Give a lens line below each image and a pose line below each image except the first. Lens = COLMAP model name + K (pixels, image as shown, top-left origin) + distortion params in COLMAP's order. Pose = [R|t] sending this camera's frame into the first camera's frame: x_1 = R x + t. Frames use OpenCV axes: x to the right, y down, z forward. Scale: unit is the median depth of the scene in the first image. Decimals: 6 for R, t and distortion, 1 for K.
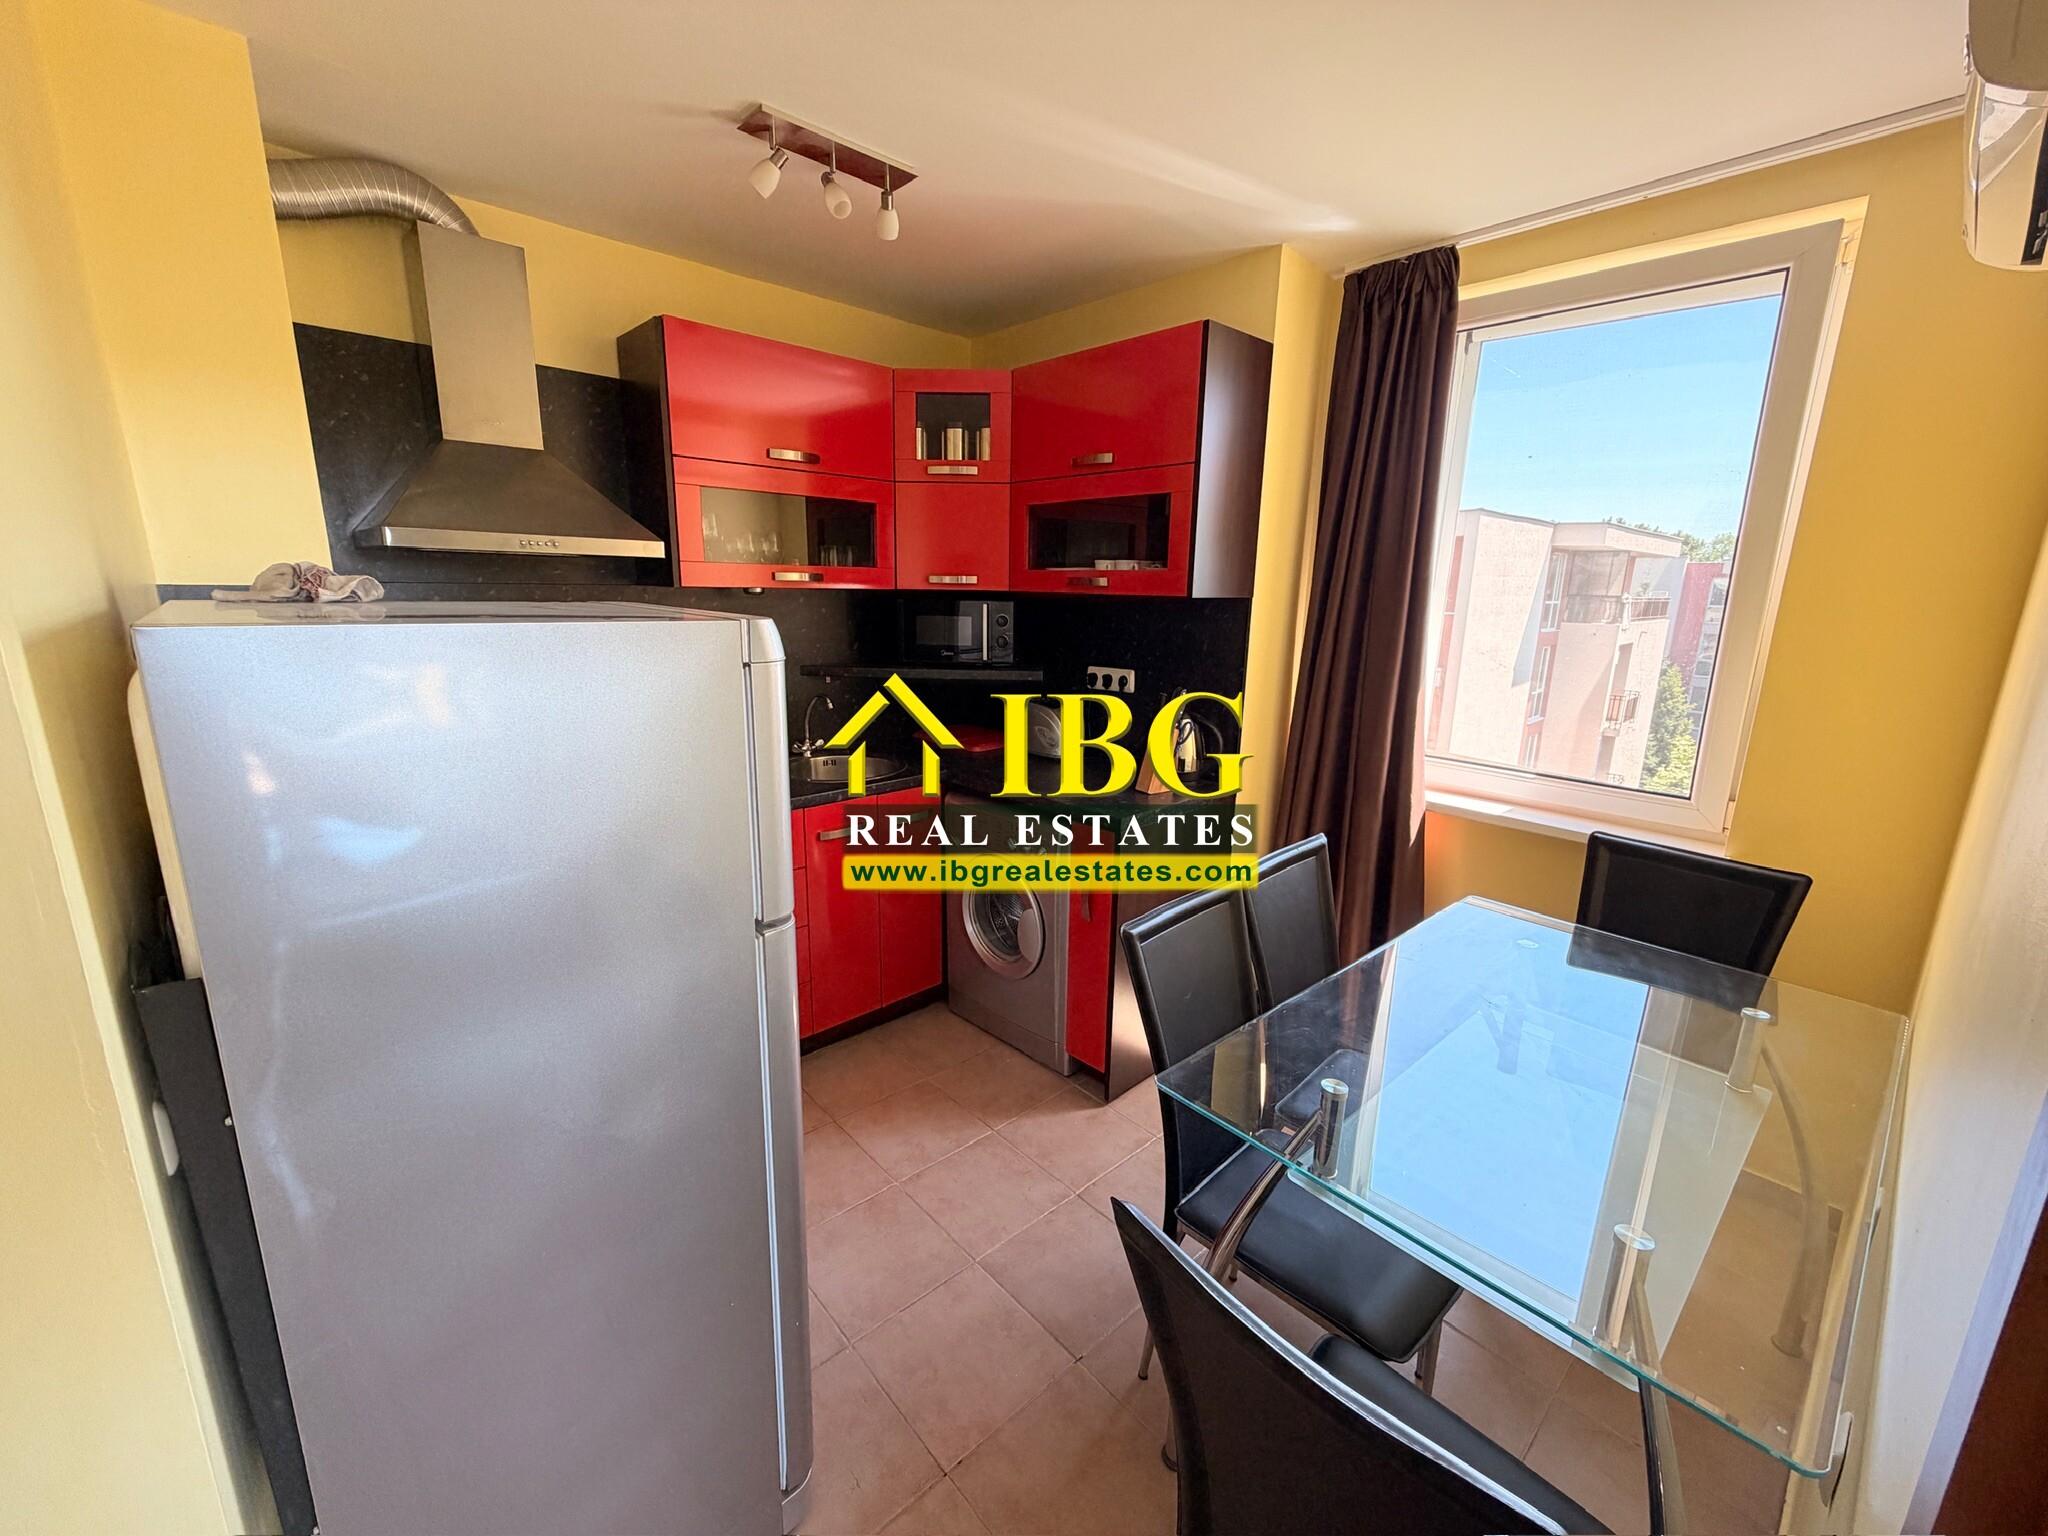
lens RADIAL K [[816.9, 0, 1014.2], [0, 816.9, 768.9], [0, 0, 1]] dist [-0.001877, -0.000155]
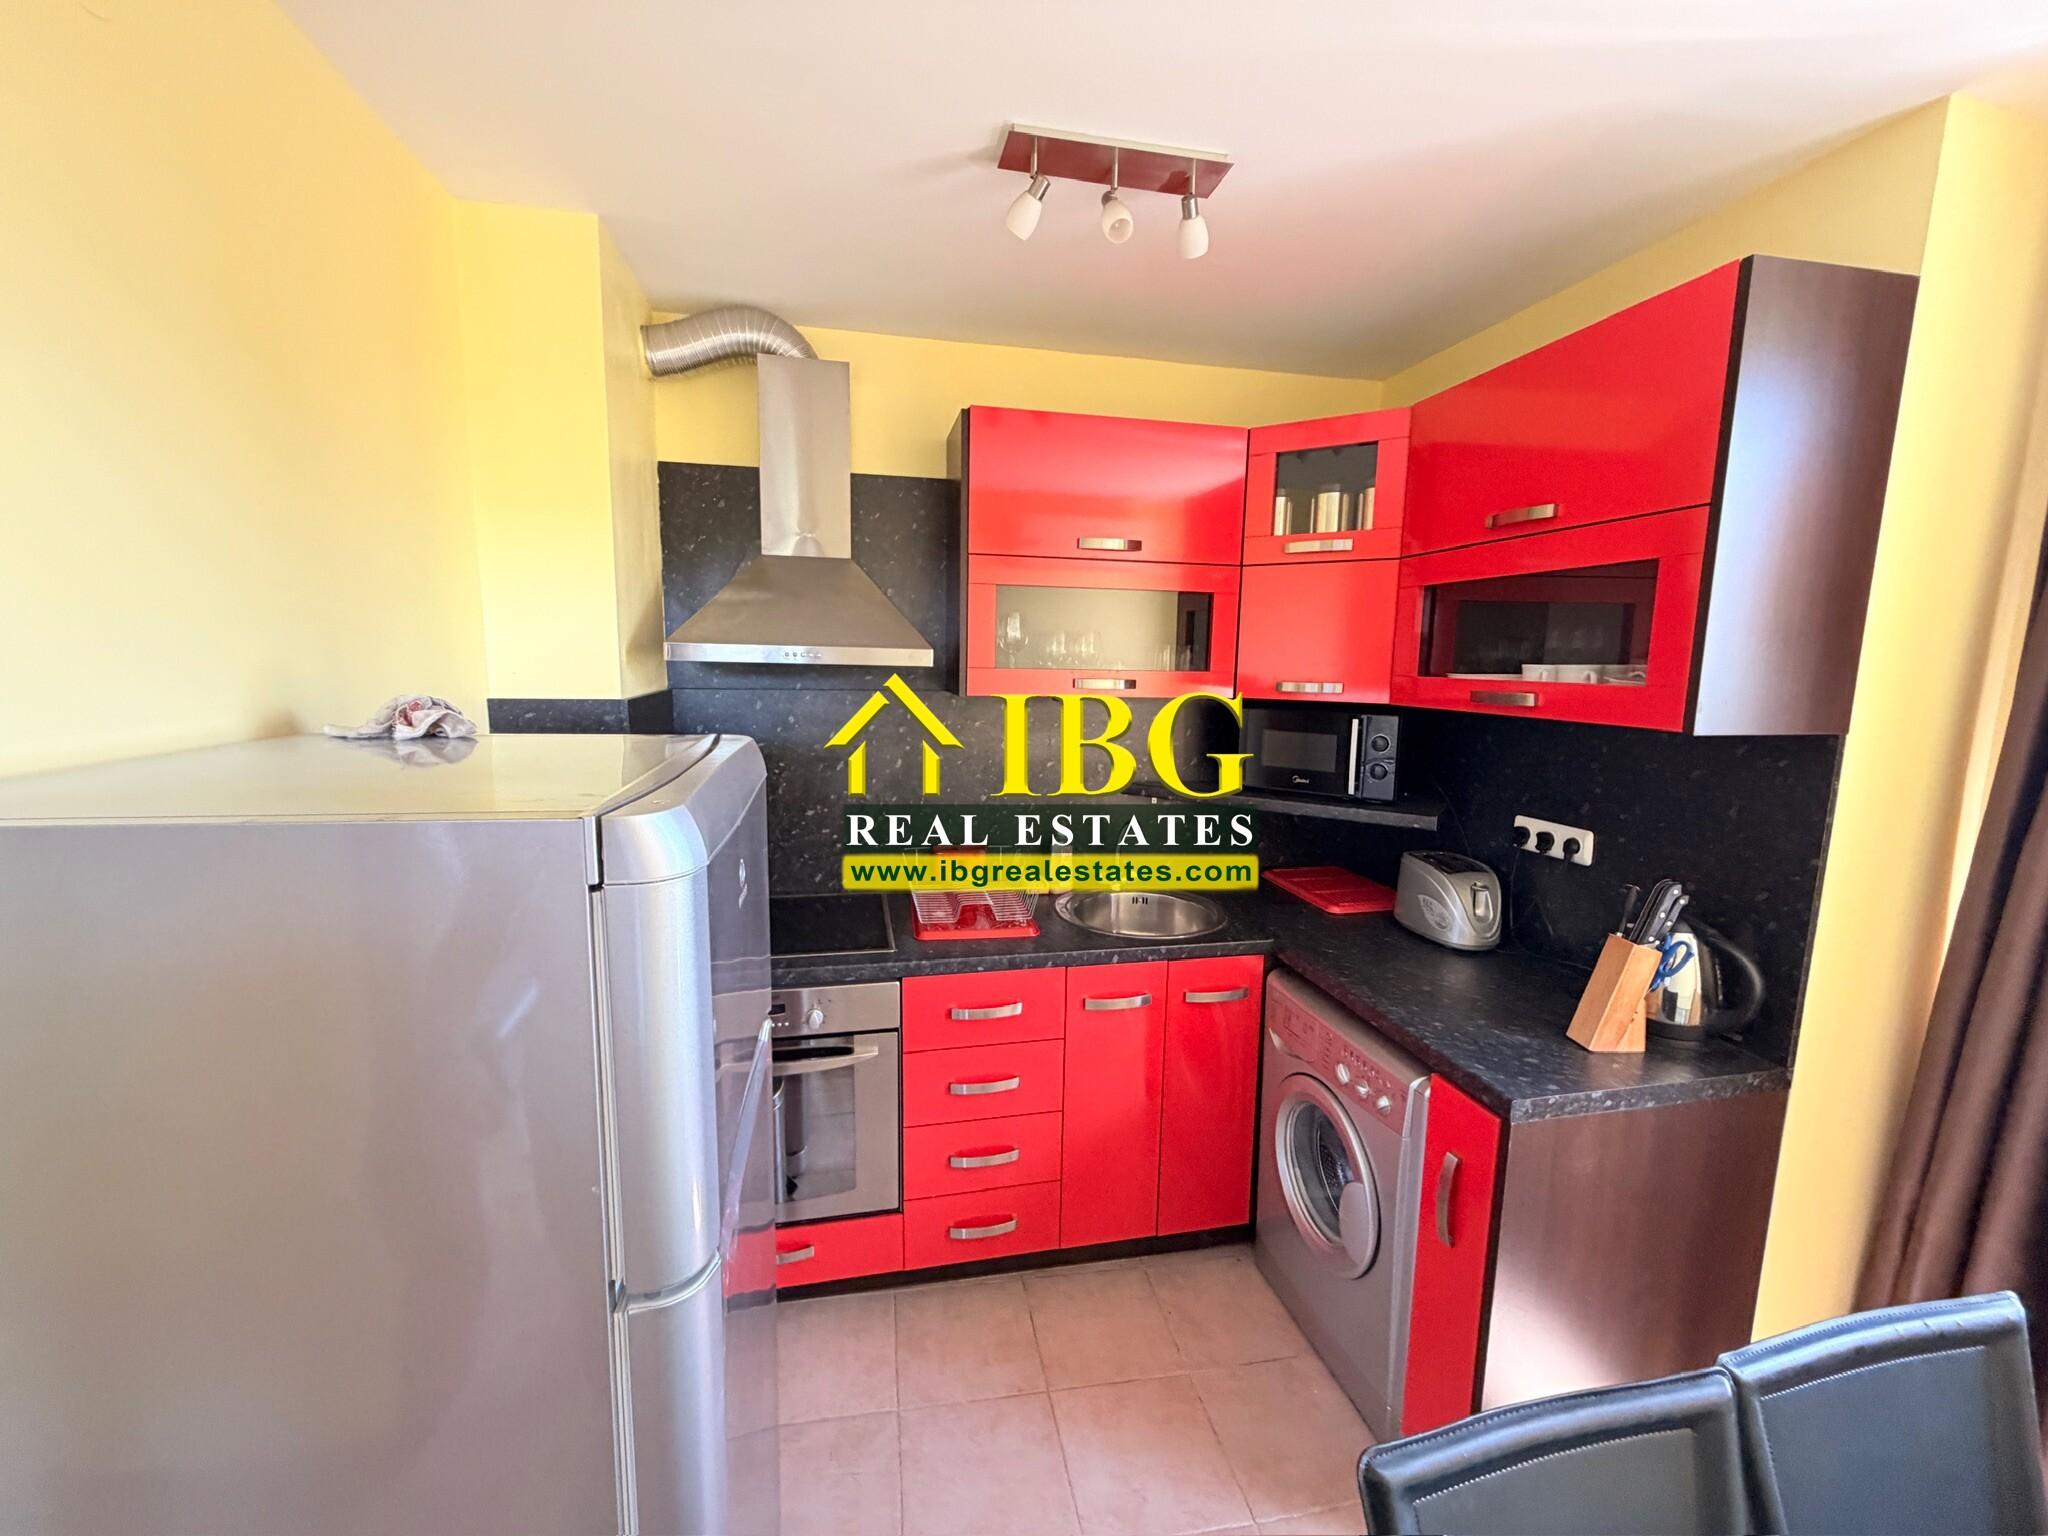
lens RADIAL K [[816.9, 0, 1013.1], [0, 816.9, 768.2], [0, 0, 1]] dist [-0.001877, -0.000155]
pose [[0.850202, 0.068773, -0.521945, 0.106627], [-0.118345, 0.991023, -0.062194, -0.089833], [0.512982, 0.114647, 0.850709, 0.260318]]
